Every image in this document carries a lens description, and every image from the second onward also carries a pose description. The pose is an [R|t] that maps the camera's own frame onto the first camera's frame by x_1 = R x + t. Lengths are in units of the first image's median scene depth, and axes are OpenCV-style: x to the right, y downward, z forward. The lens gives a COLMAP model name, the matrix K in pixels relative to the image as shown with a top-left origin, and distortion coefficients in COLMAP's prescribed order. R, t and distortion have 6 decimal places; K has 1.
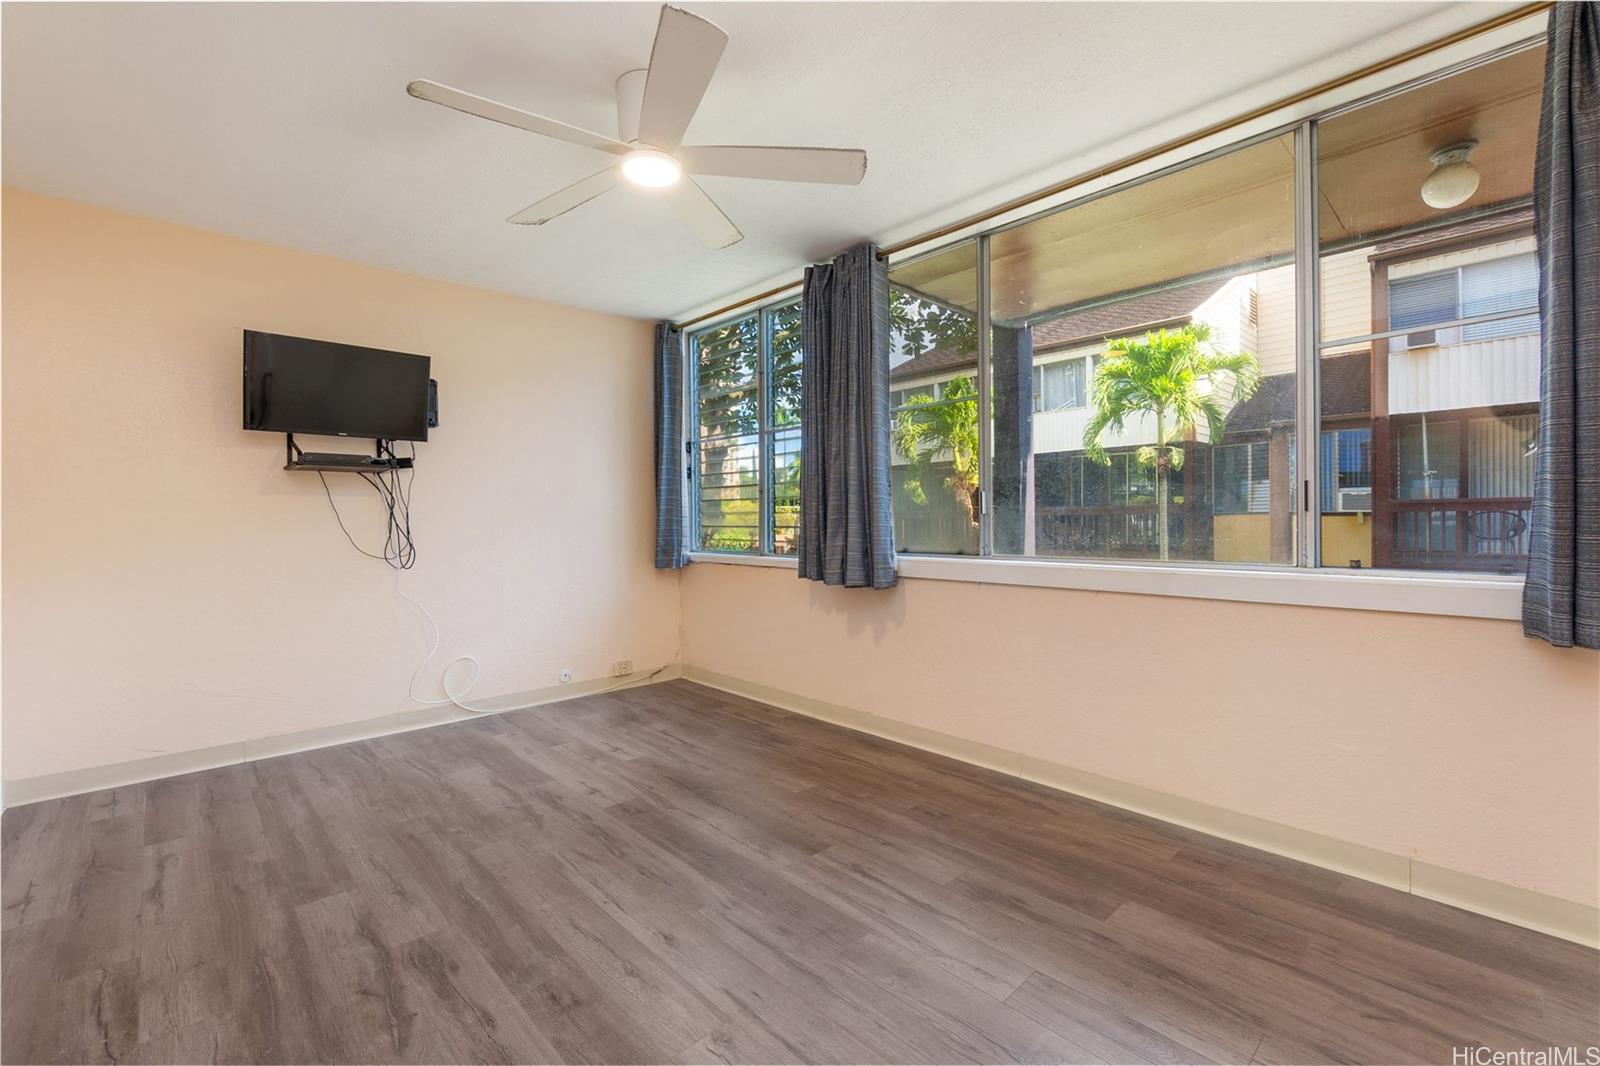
lens RADIAL K [[710.1, 0, 805.1], [0, 710.1, 526.8], [0, 0, 1]] dist [-0.002904, 0.001587]
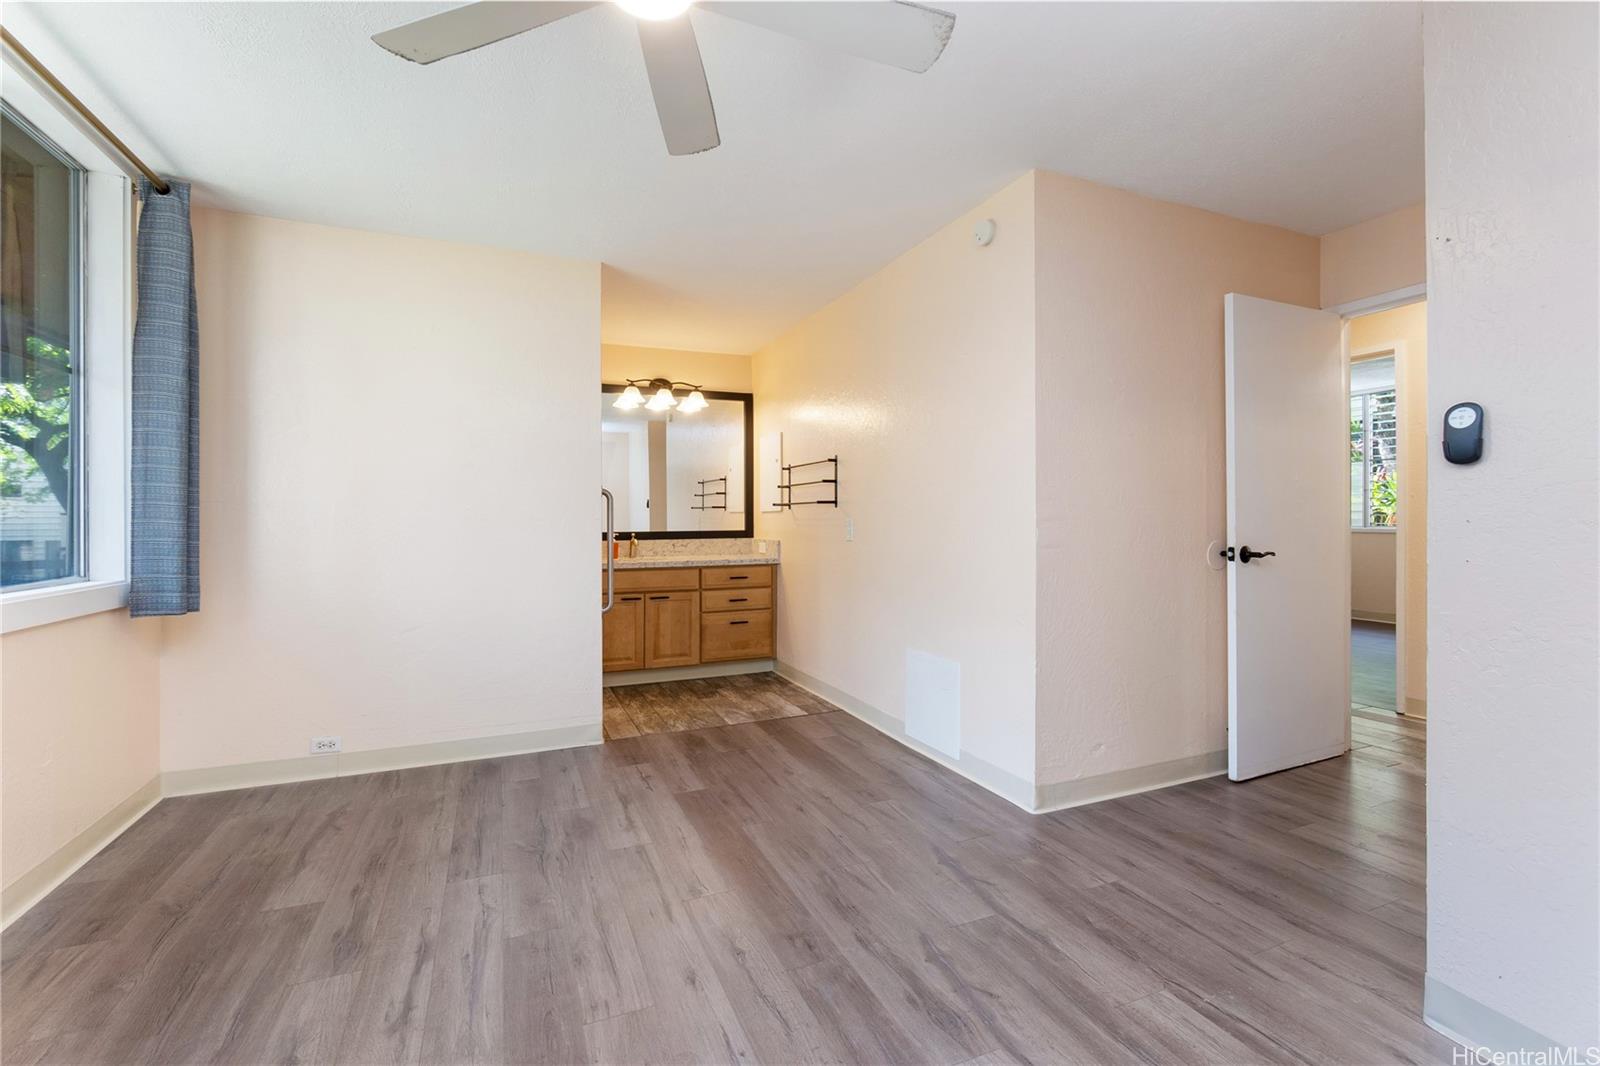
lens RADIAL K [[710.1, 0, 801.2], [0, 710.1, 525.2], [0, 0, 1]] dist [-0.002904, 0.001587]
pose [[-0.941181, 0.011104, 0.337720, -0.608402], [0.016249, 0.999791, 0.012412, -0.011862], [-0.337511, 0.017170, -0.941165, 1.711526]]
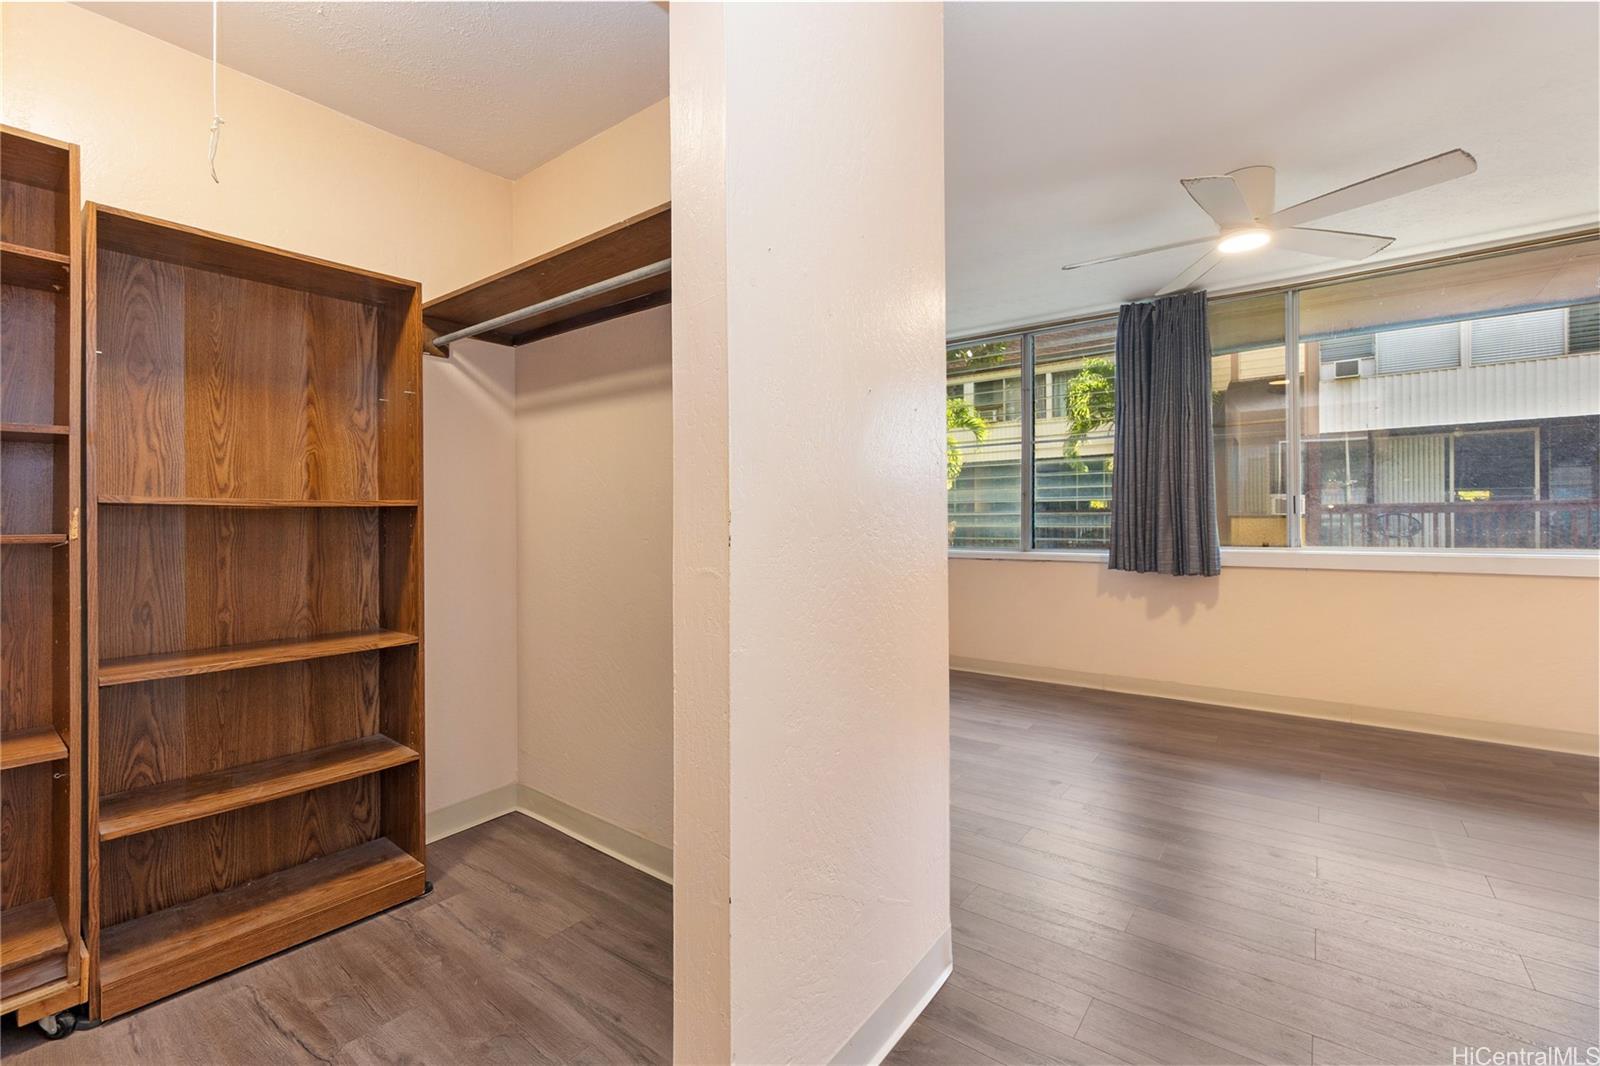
lens RADIAL K [[710.1, 0, 789.1], [0, 710.1, 522.7], [0, 0, 1]] dist [-0.002904, 0.001587]
pose [[0.985804, -0.002311, 0.167886, -1.343712], [0.004346, 0.999921, -0.011754, 0.013485], [-0.167845, 0.012317, 0.985736, -0.116020]]
